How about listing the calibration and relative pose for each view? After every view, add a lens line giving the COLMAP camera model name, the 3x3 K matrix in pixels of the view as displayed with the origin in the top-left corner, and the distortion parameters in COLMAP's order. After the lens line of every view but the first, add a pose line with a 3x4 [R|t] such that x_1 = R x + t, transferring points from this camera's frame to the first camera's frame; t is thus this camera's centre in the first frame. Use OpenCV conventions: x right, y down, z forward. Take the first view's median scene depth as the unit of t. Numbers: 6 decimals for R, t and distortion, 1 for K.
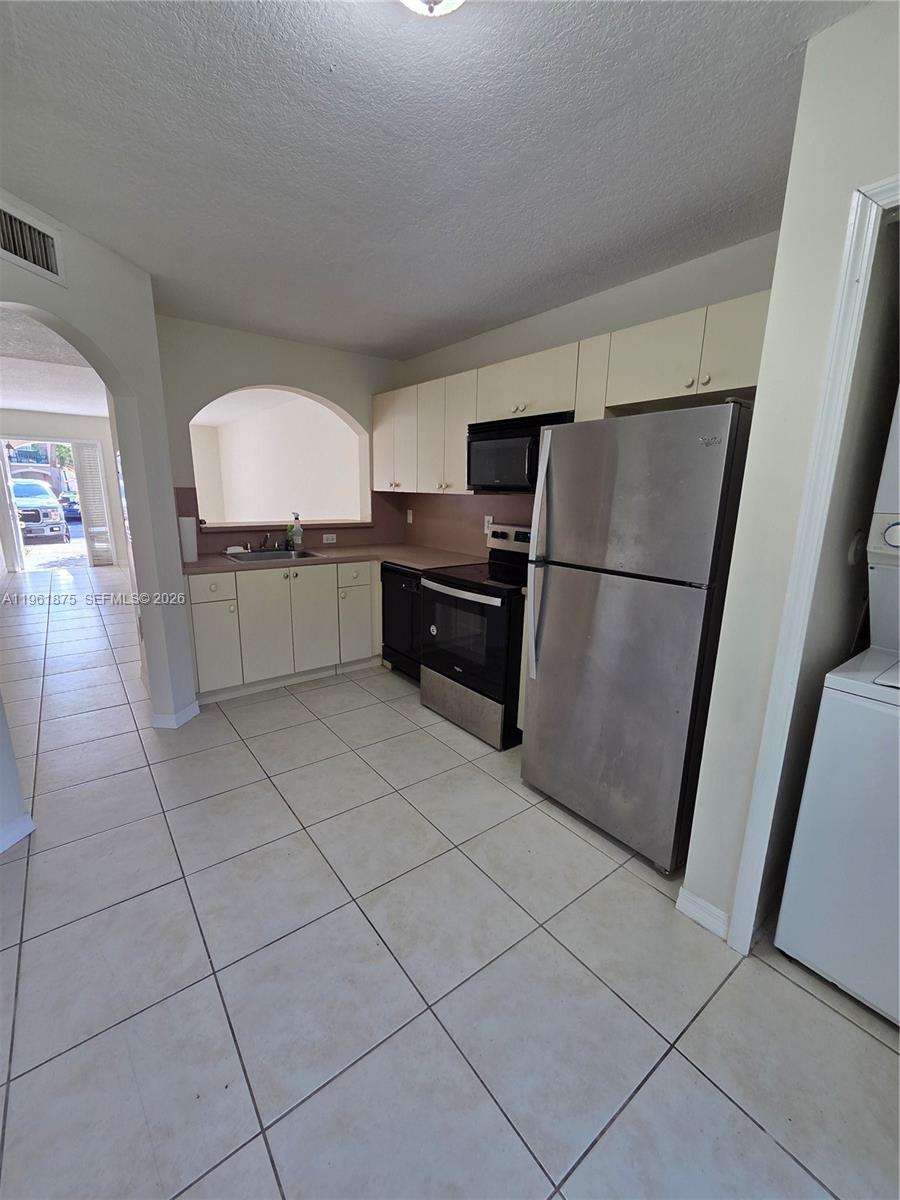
lens RADIAL K [[490.6, 0, 448.1], [0, 490.6, 606.6], [0, 0, 1]] dist [0.000370, 0.000209]
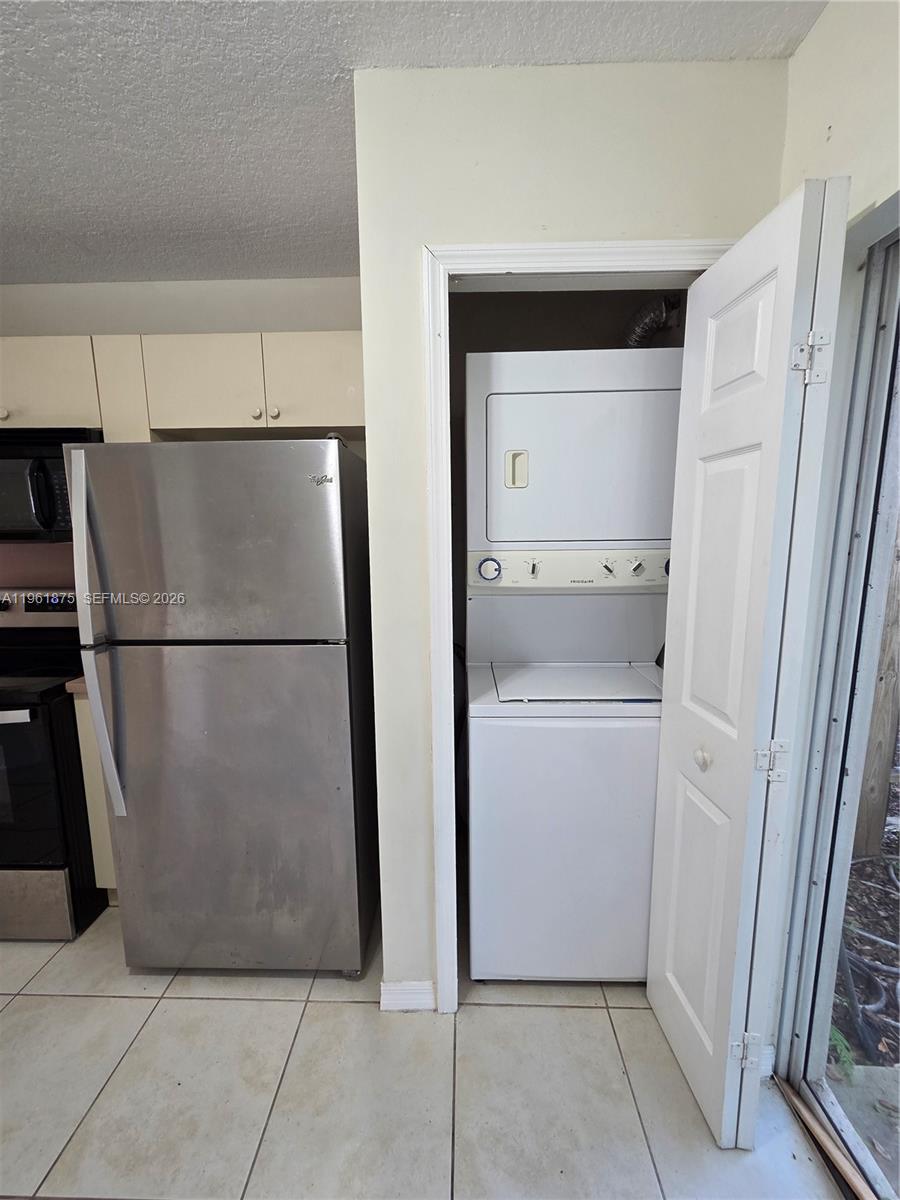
lens RADIAL K [[490.6, 0, 448.1], [0, 490.6, 606.6], [0, 0, 1]] dist [0.000370, 0.000209]
pose [[0.630925, -0.142700, 0.762608, -0.017304], [0.197044, 0.980183, 0.020394, -0.069425], [-0.750405, 0.137400, 0.646540, 0.232623]]
